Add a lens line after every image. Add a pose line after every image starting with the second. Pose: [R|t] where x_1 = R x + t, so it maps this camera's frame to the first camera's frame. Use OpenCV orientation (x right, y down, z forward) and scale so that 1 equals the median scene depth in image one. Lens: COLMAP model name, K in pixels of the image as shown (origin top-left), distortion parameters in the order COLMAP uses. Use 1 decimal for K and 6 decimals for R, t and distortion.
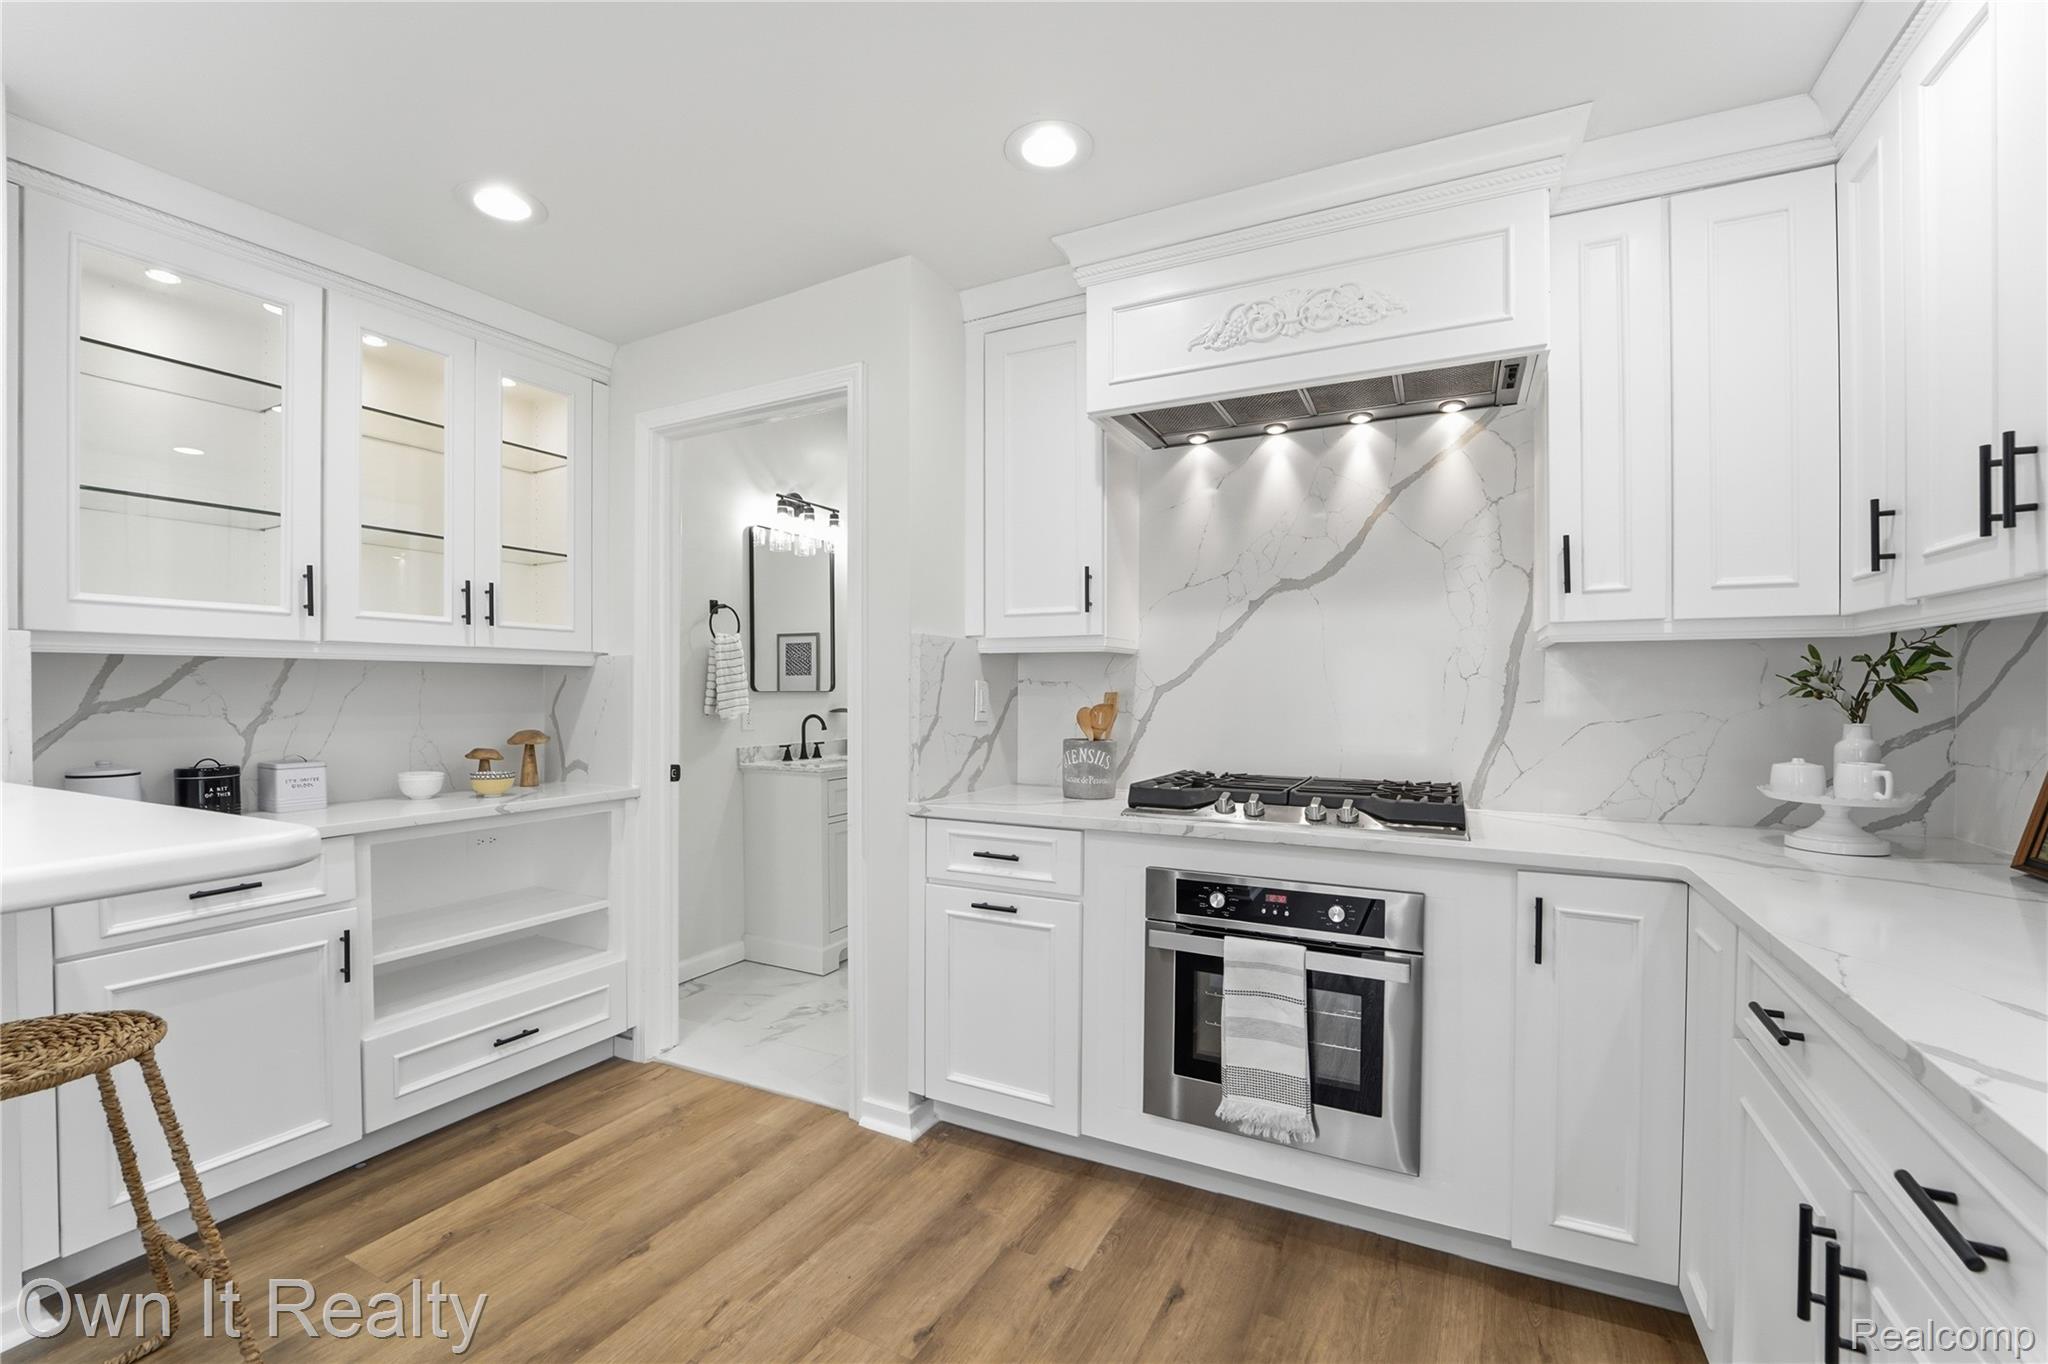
lens RADIAL K [[841.3, 0, 1021.7], [0, 841.3, 708.1], [0, 0, 1]] dist [-0.011167, 0.000172]
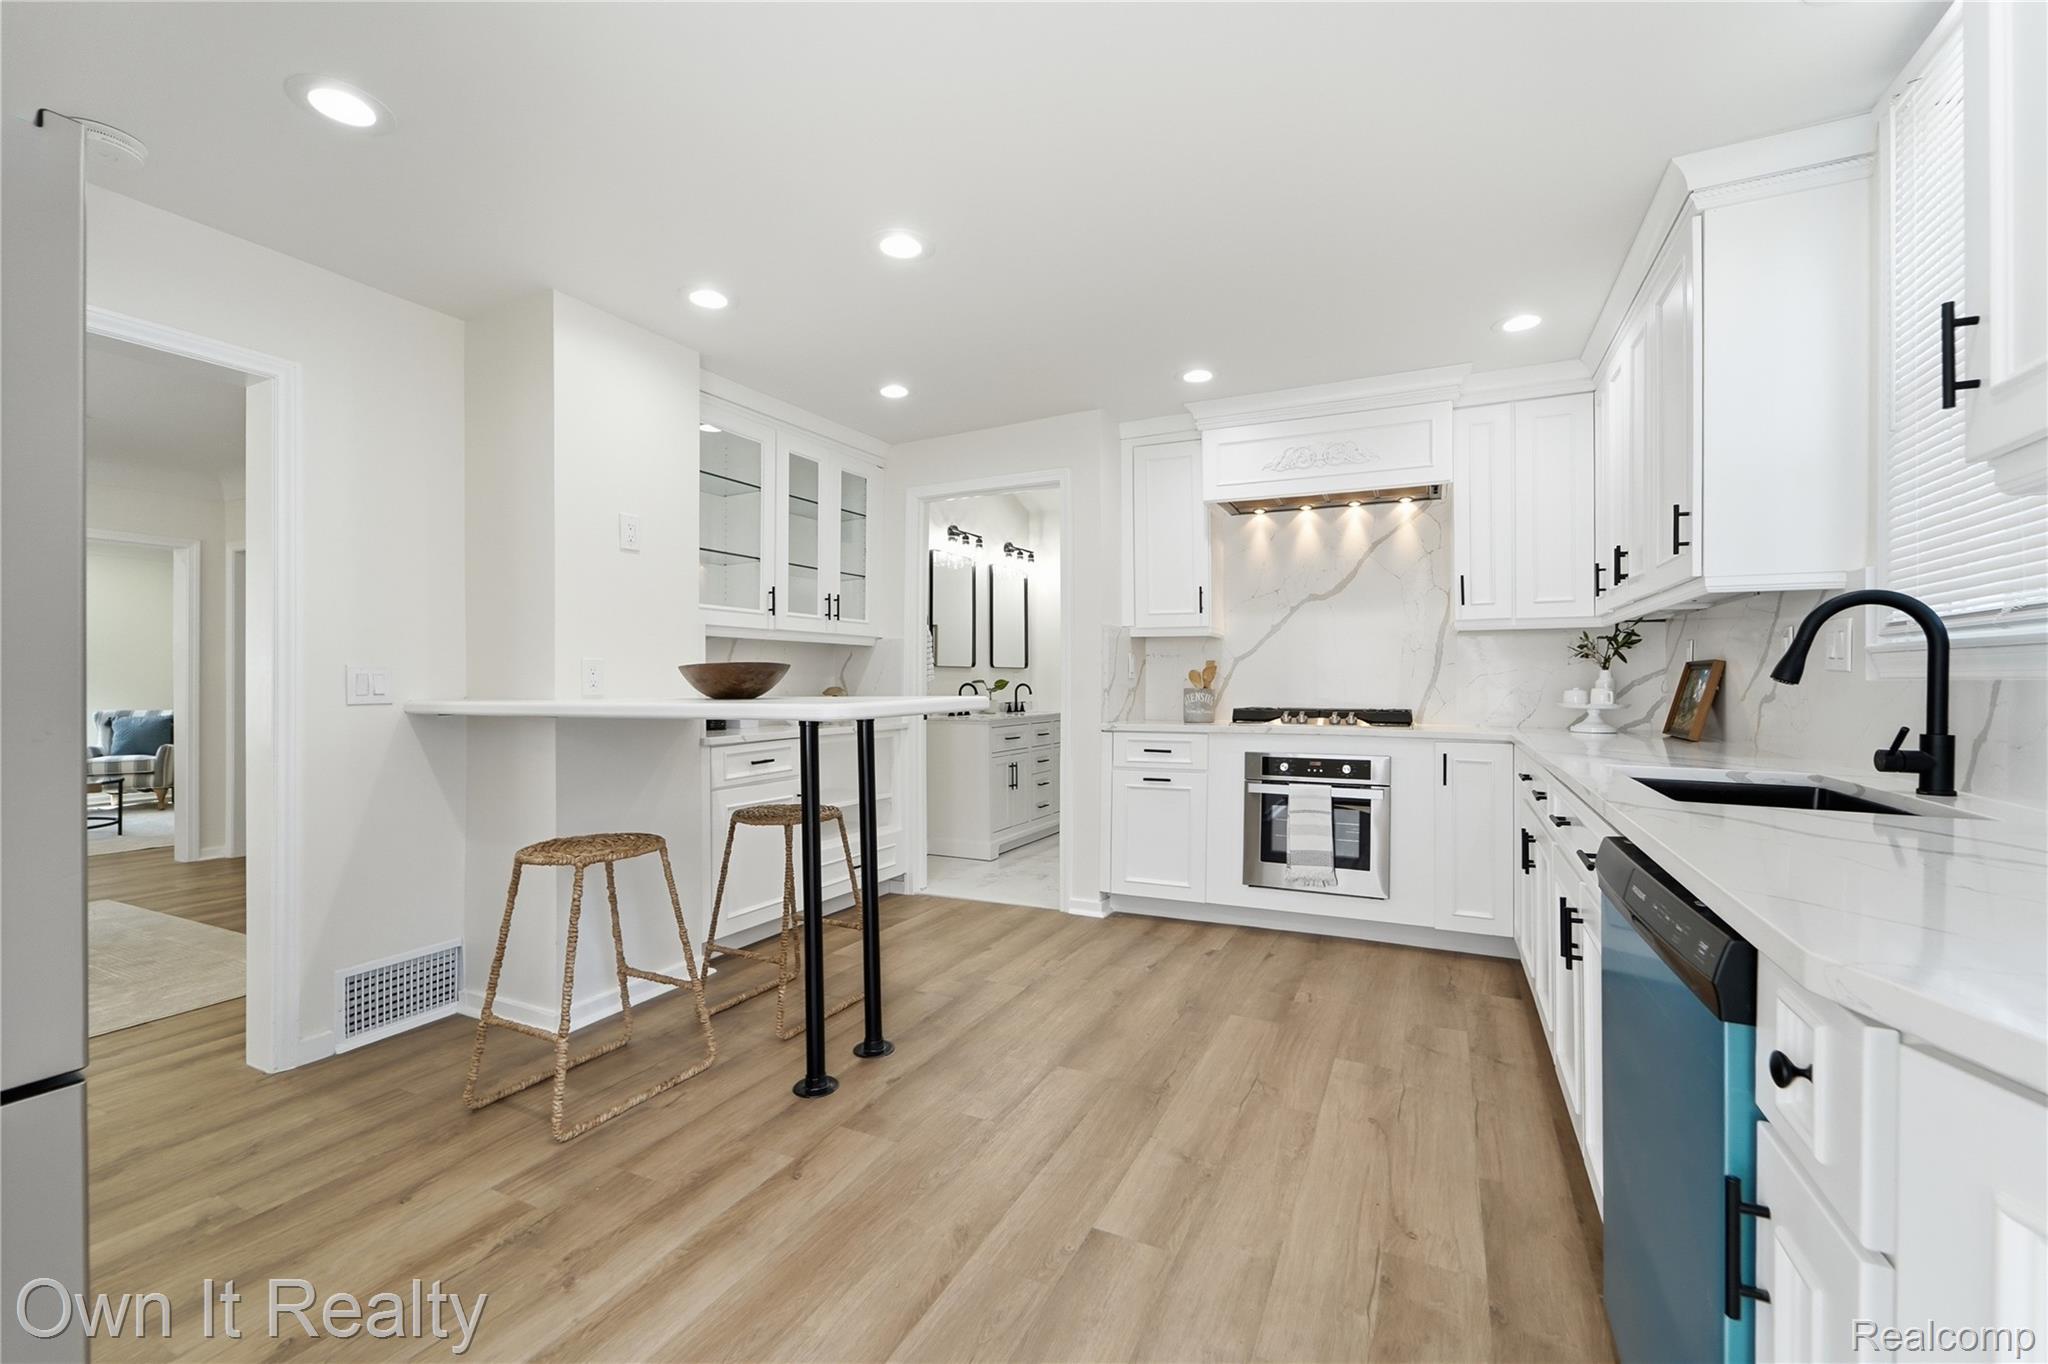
lens RADIAL K [[841.3, 0, 1025.2], [0, 841.3, 697.5], [0, 0, 1]] dist [-0.011167, 0.000172]
pose [[0.999669, -0.001868, 0.025665, -0.349180], [0.002006, 0.999984, -0.005323, 0.072247], [-0.025654, 0.005373, 0.999656, -0.771837]]
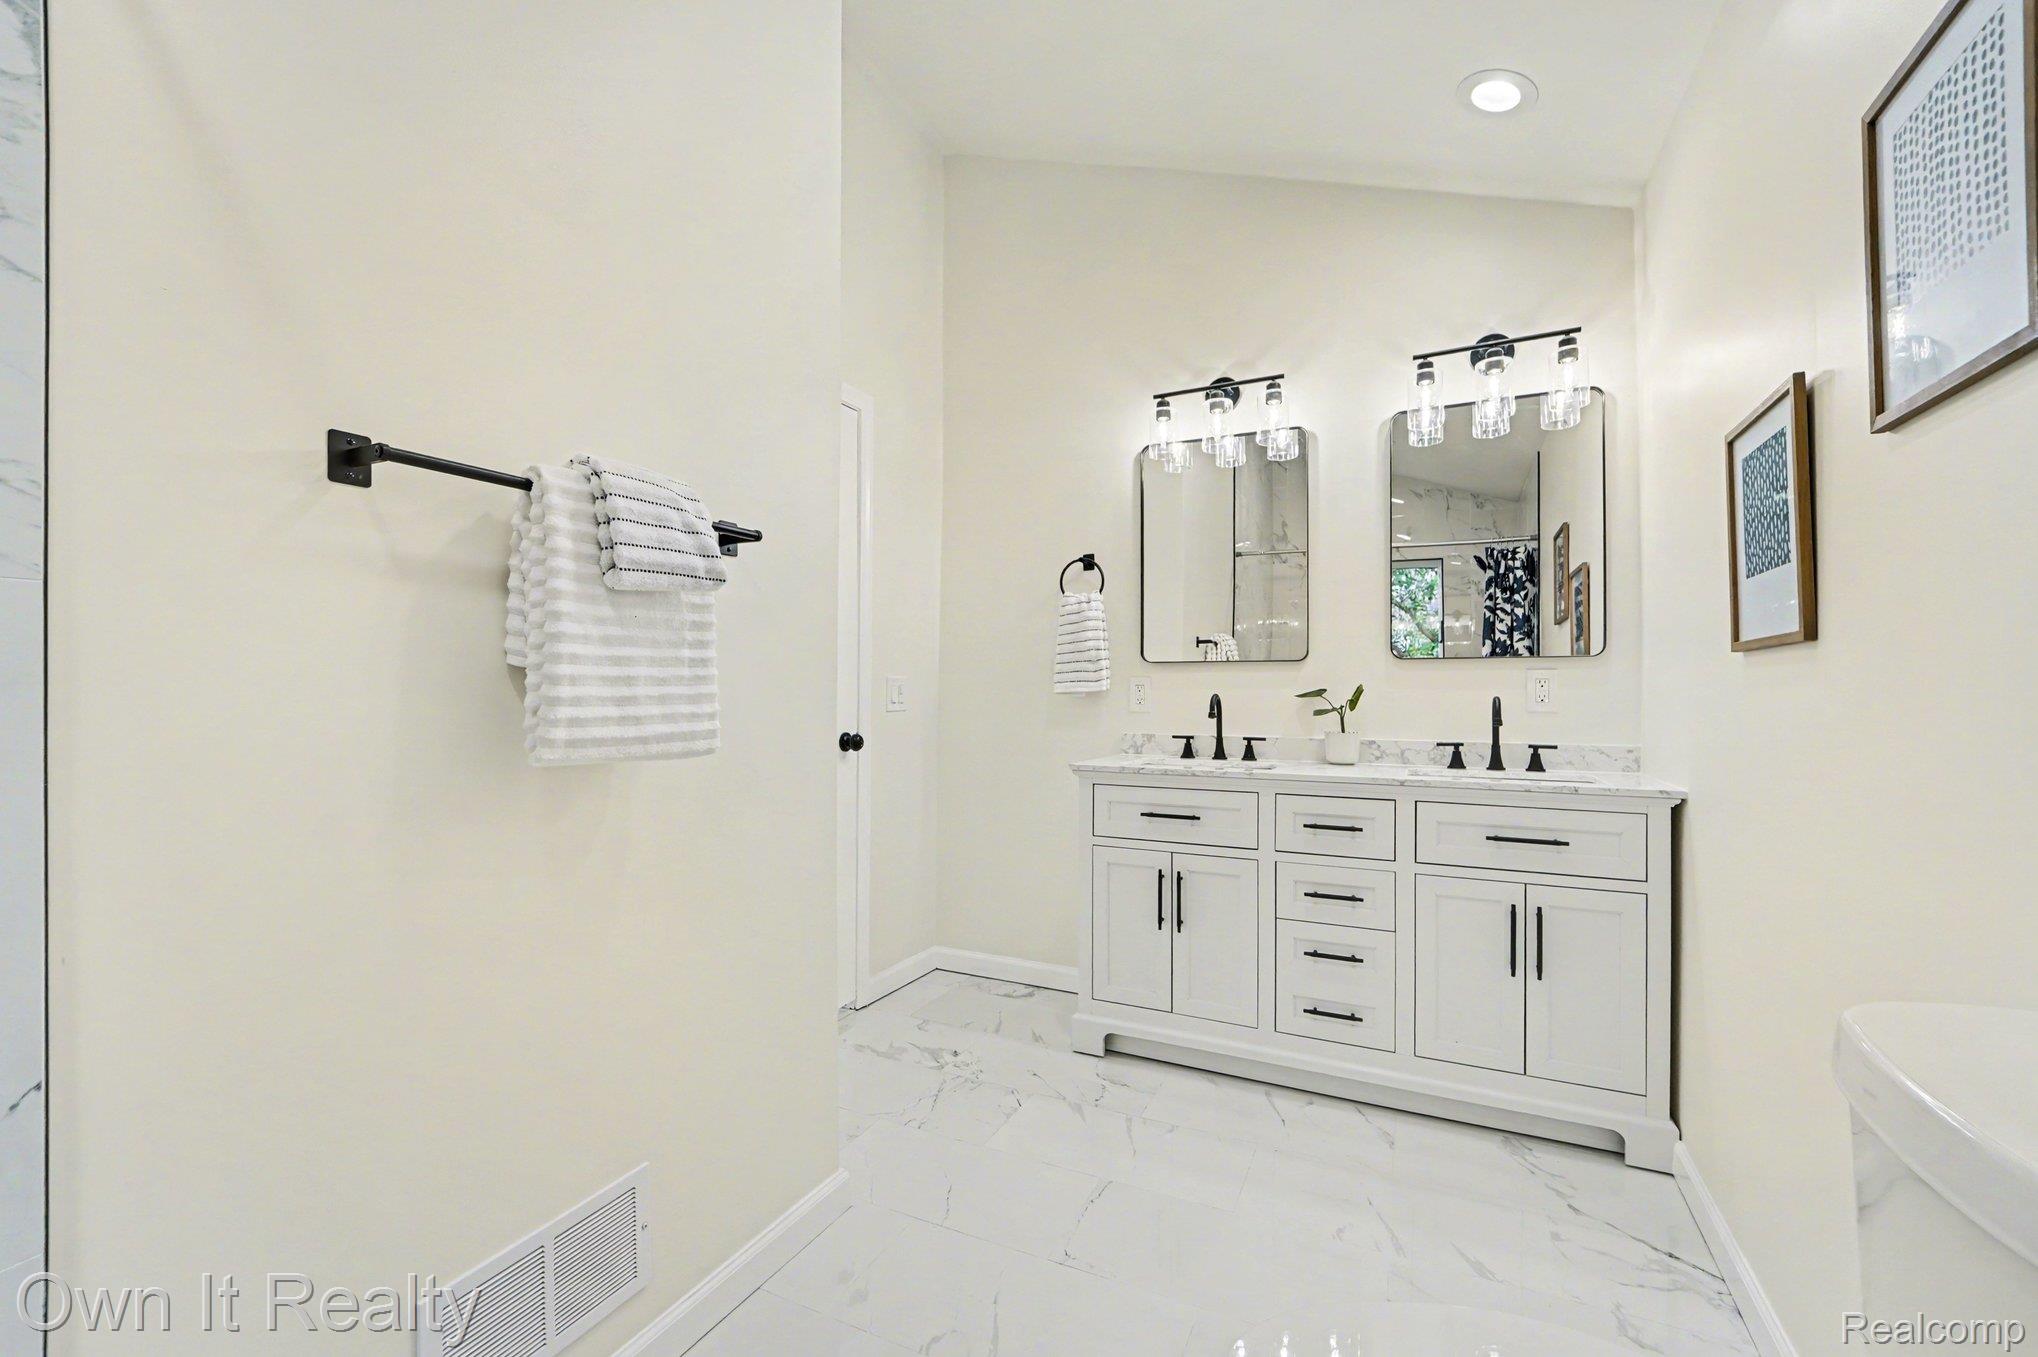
lens RADIAL K [[837.2, 0, 1020.5], [0, 837.2, 686.7], [0, 0, 1]] dist [-0.011167, 0.000172]
pose [[0.009245, -0.000777, -0.999957, 0.794769], [-0.001775, 0.999998, -0.000793, 0.004572], [0.999956, 0.001782, 0.009244, 1.539218]]
